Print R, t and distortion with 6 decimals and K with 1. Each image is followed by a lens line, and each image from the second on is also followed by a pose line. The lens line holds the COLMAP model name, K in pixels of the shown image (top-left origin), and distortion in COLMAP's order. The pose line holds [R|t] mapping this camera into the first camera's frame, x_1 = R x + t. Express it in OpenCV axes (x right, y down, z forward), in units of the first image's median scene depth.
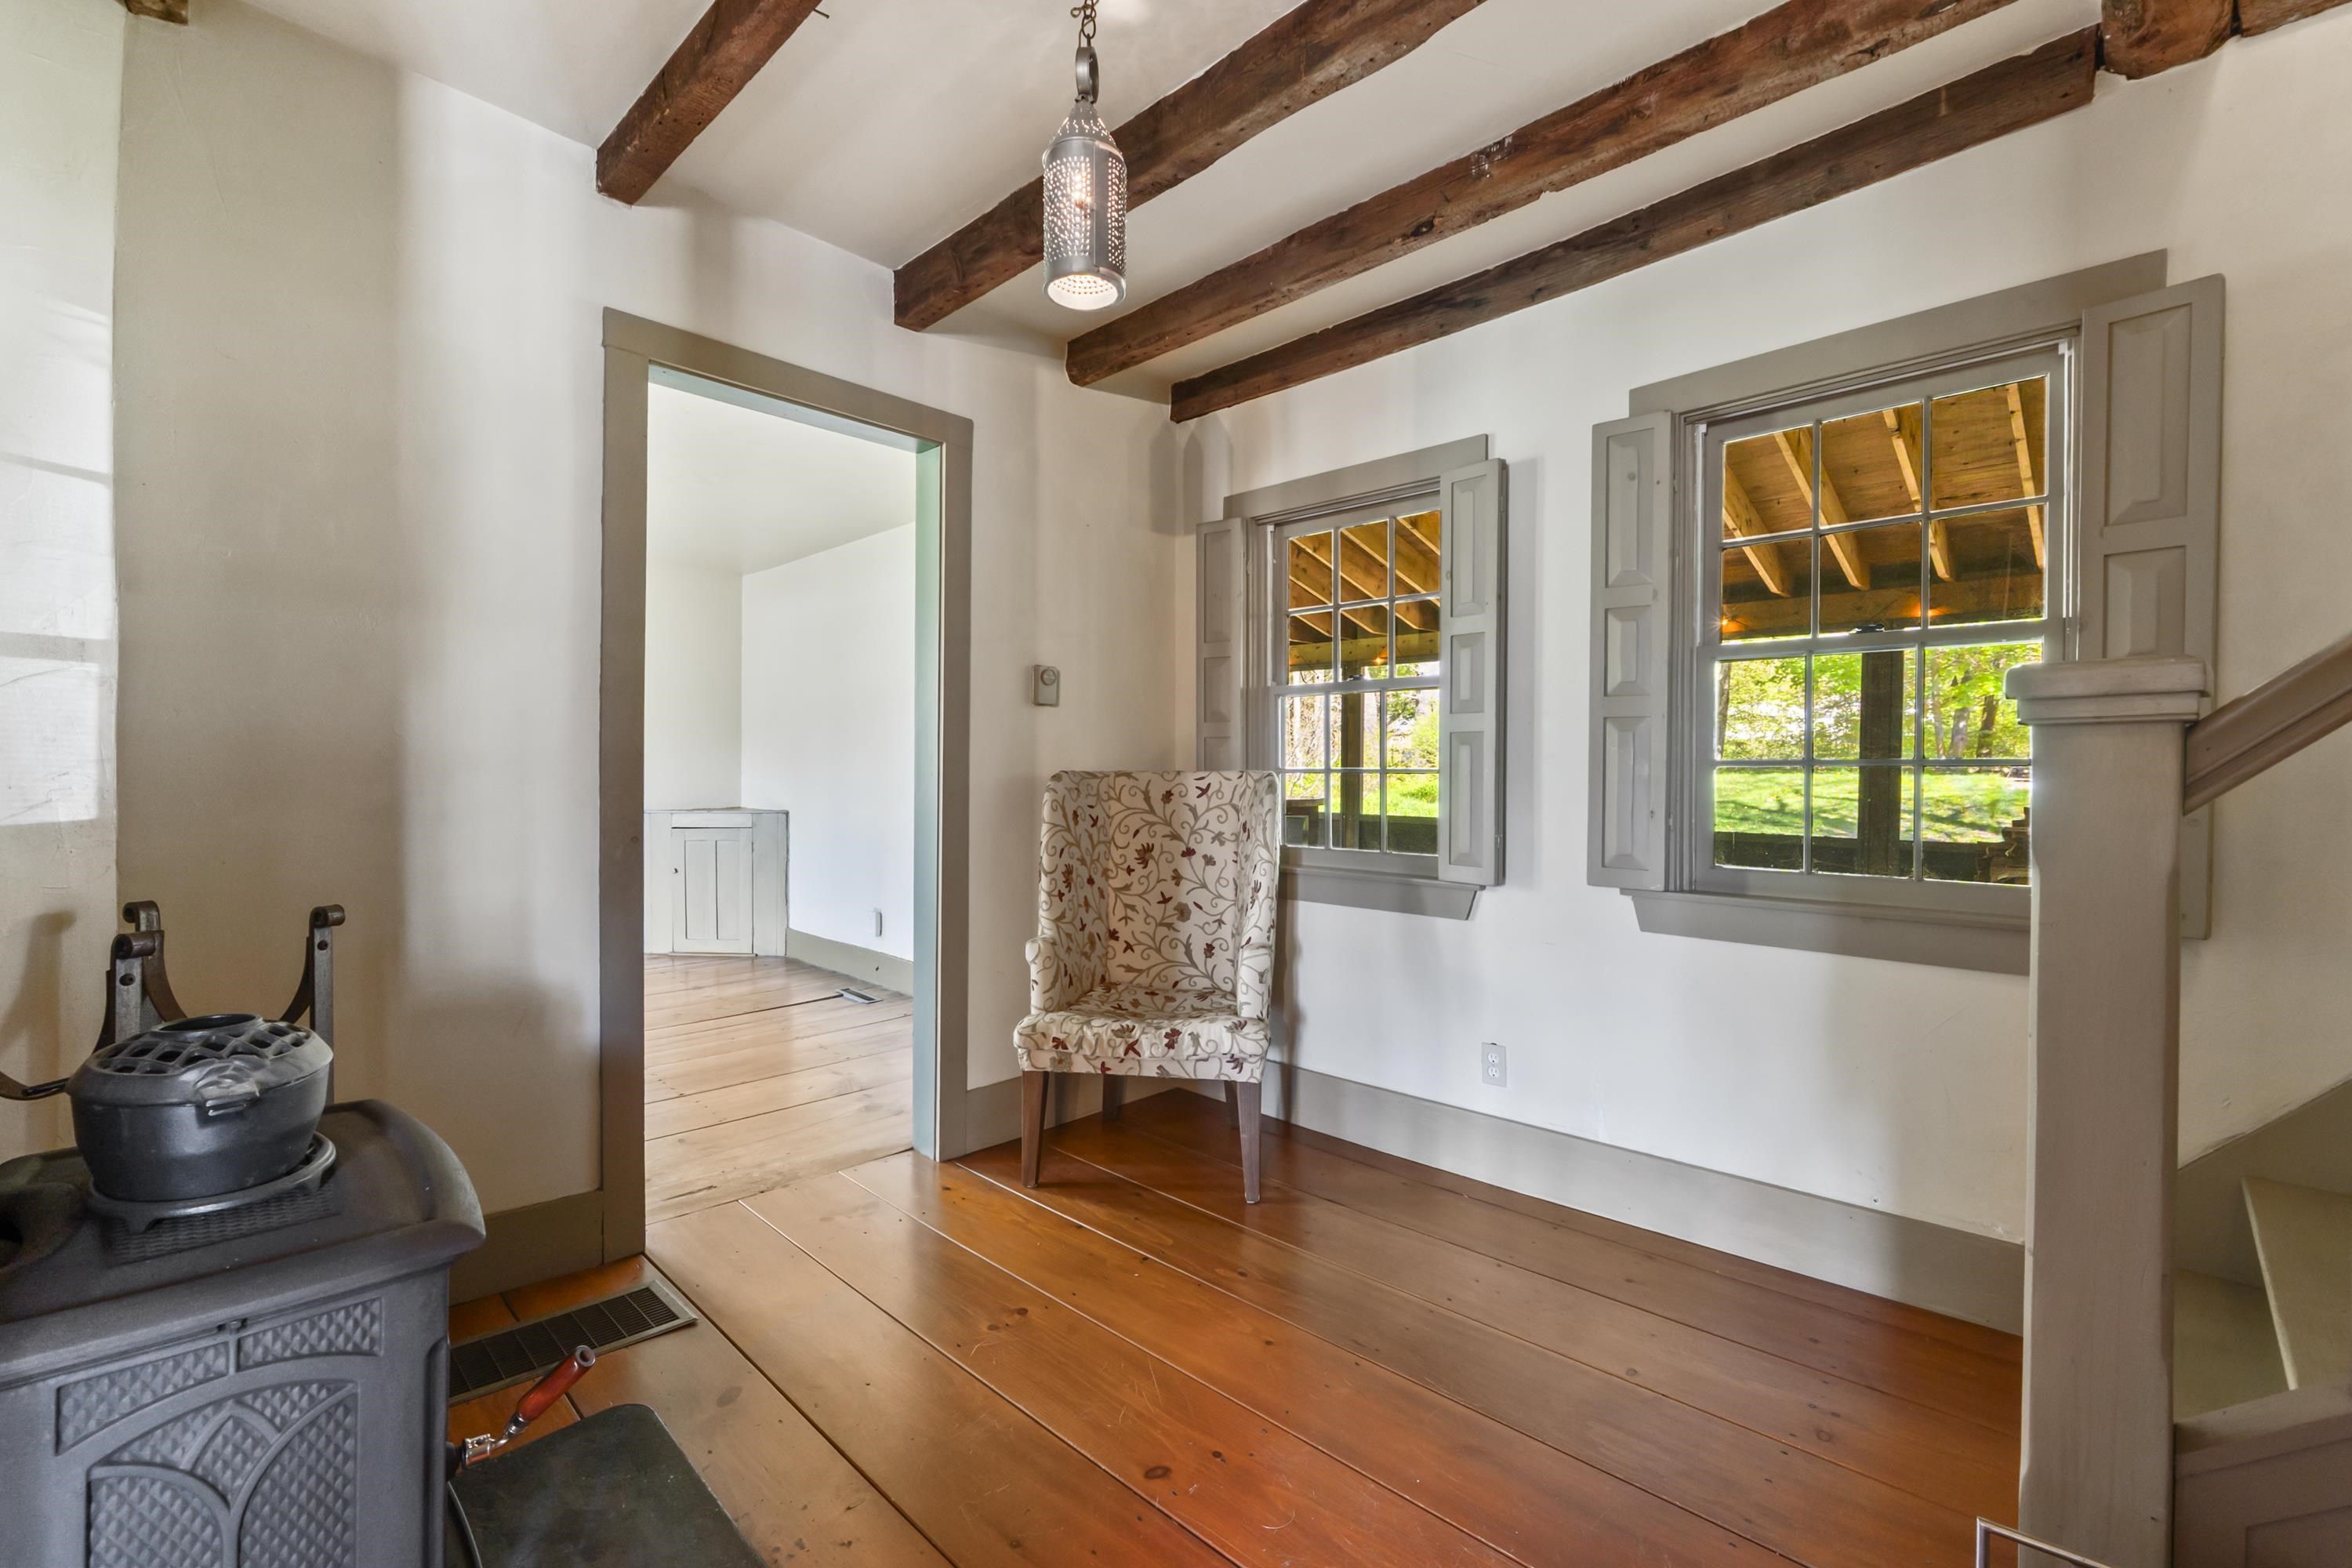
lens RADIAL K [[1003.8, 0, 1161.9], [0, 1003.8, 785.0], [0, 0, 1]] dist [-0.006958, 0.000462]
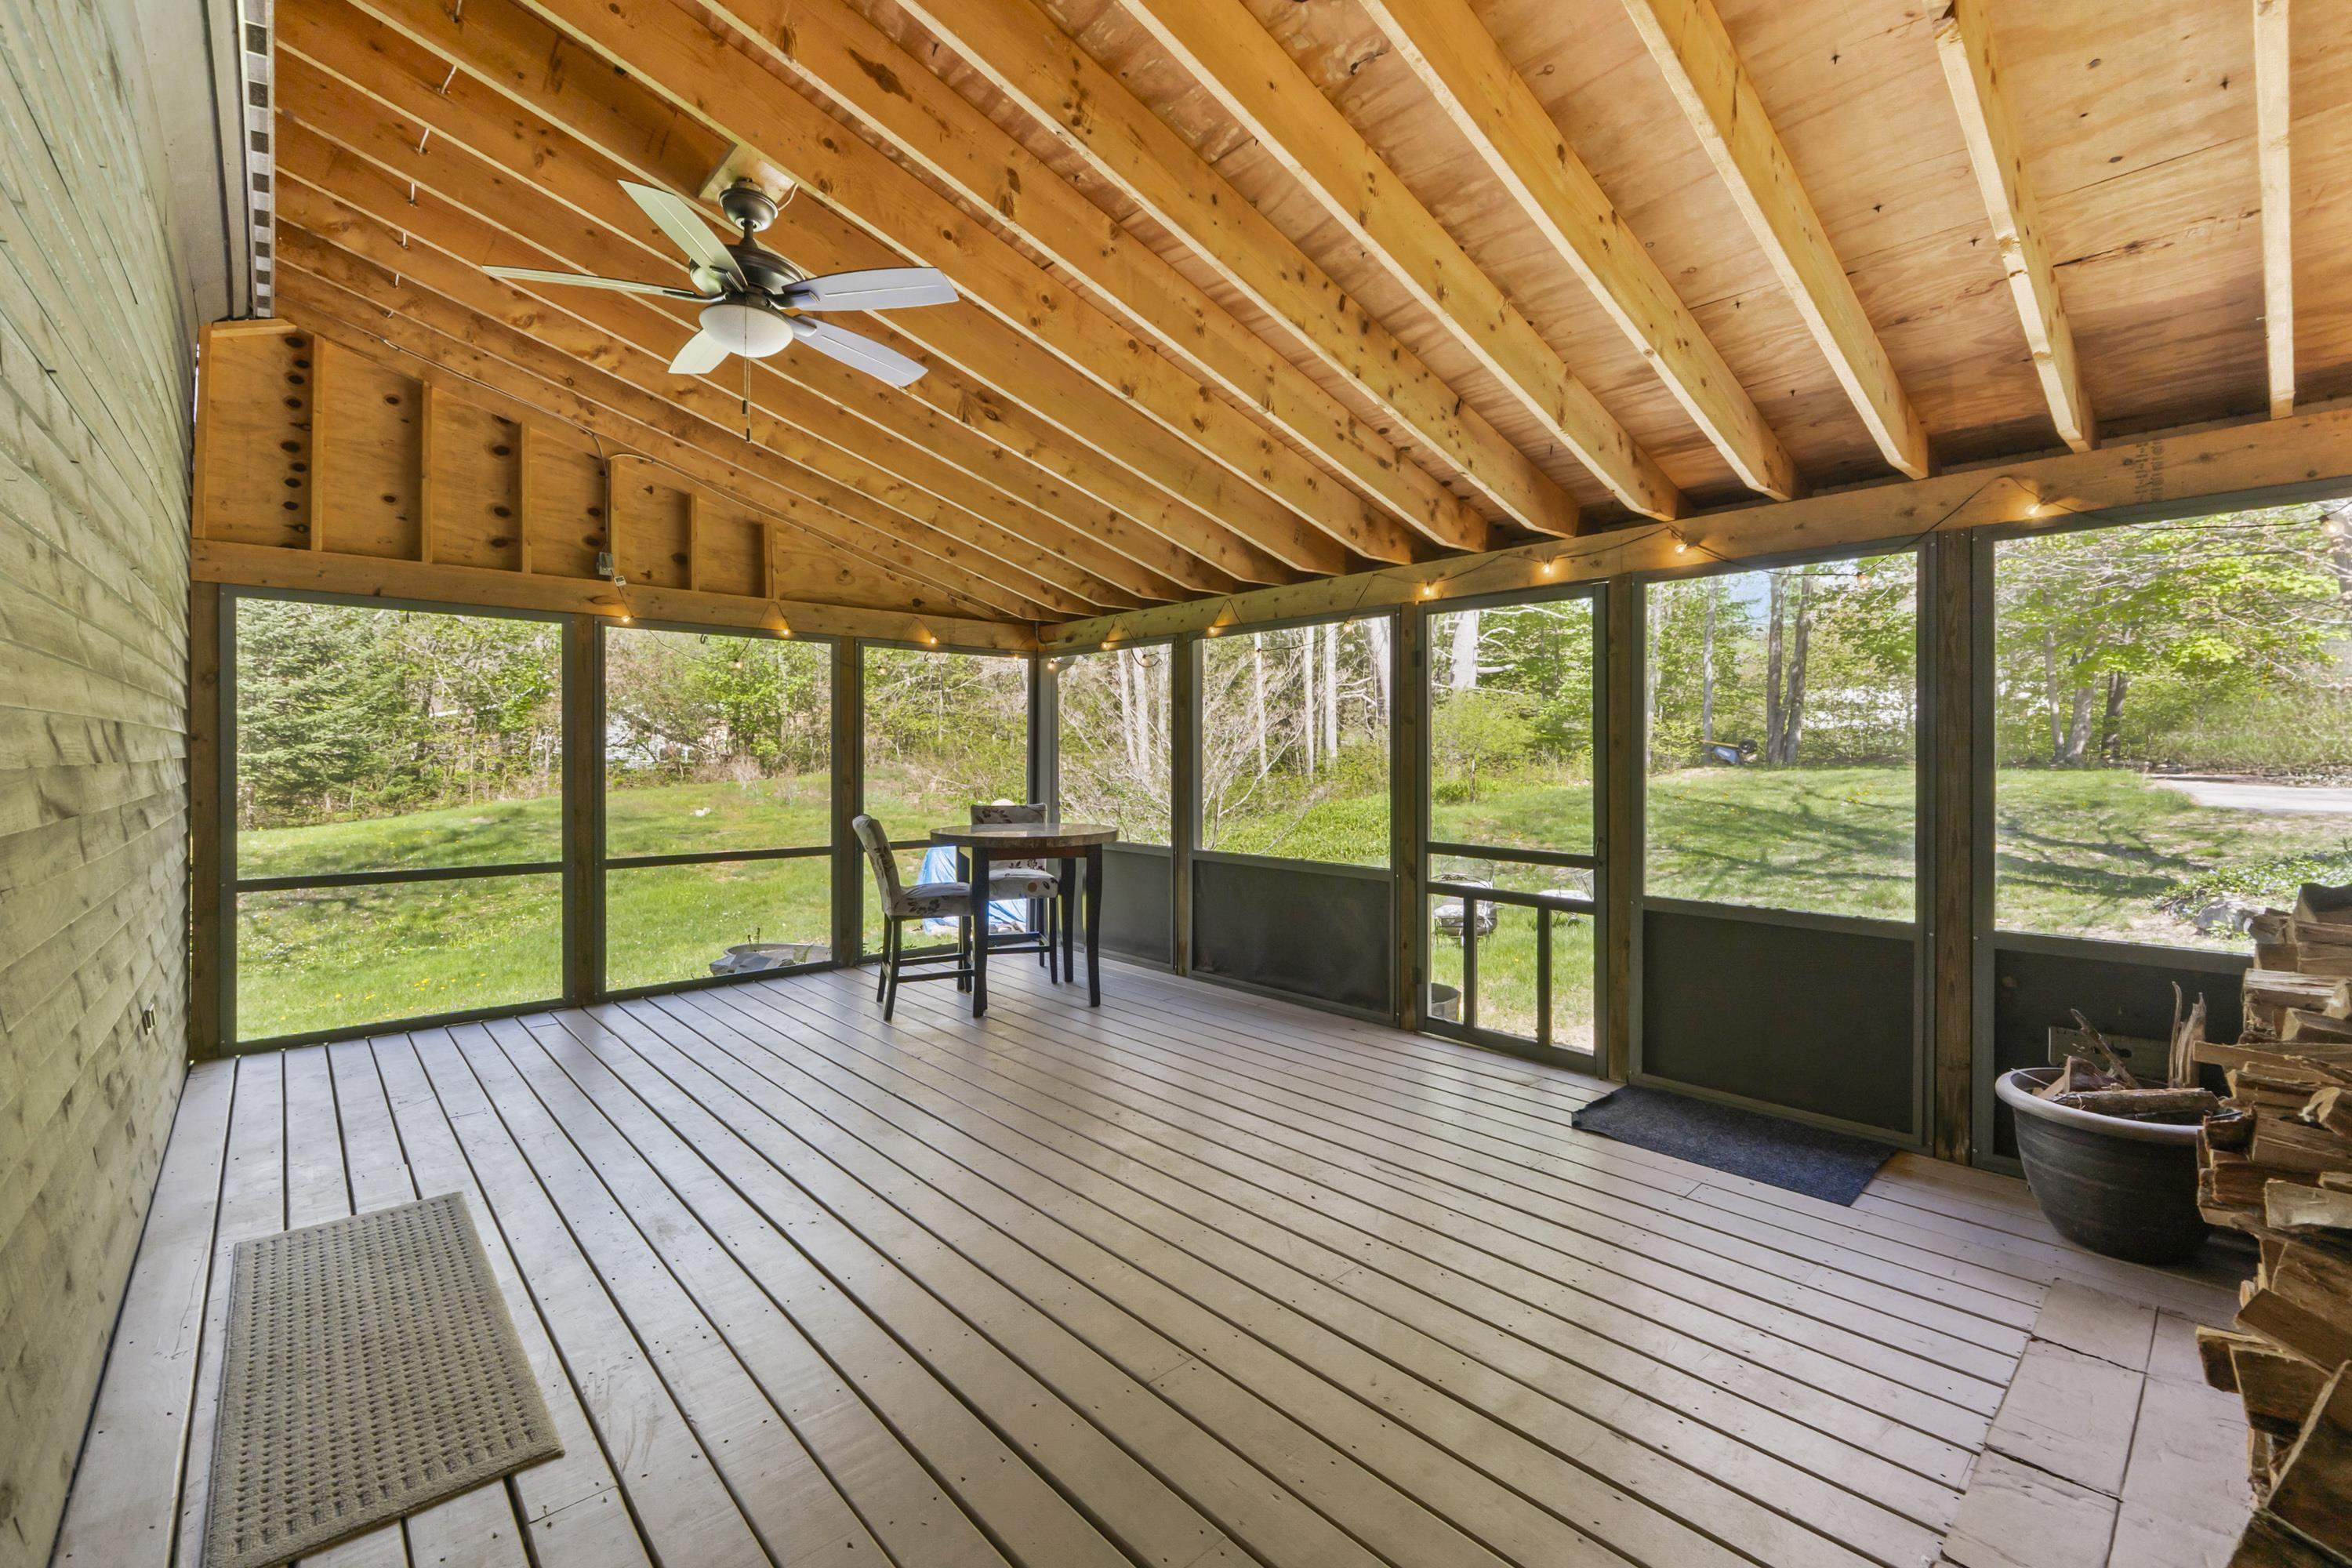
lens RADIAL K [[1003.8, 0, 1188.4], [0, 1003.8, 755.4], [0, 0, 1]] dist [-0.006958, 0.000462]
pose [[0.998519, -0.009367, -0.053592, 0.323481], [0.008113, 0.999689, -0.023584, -0.031421], [0.053797, 0.023114, 0.998284, 0.424869]]
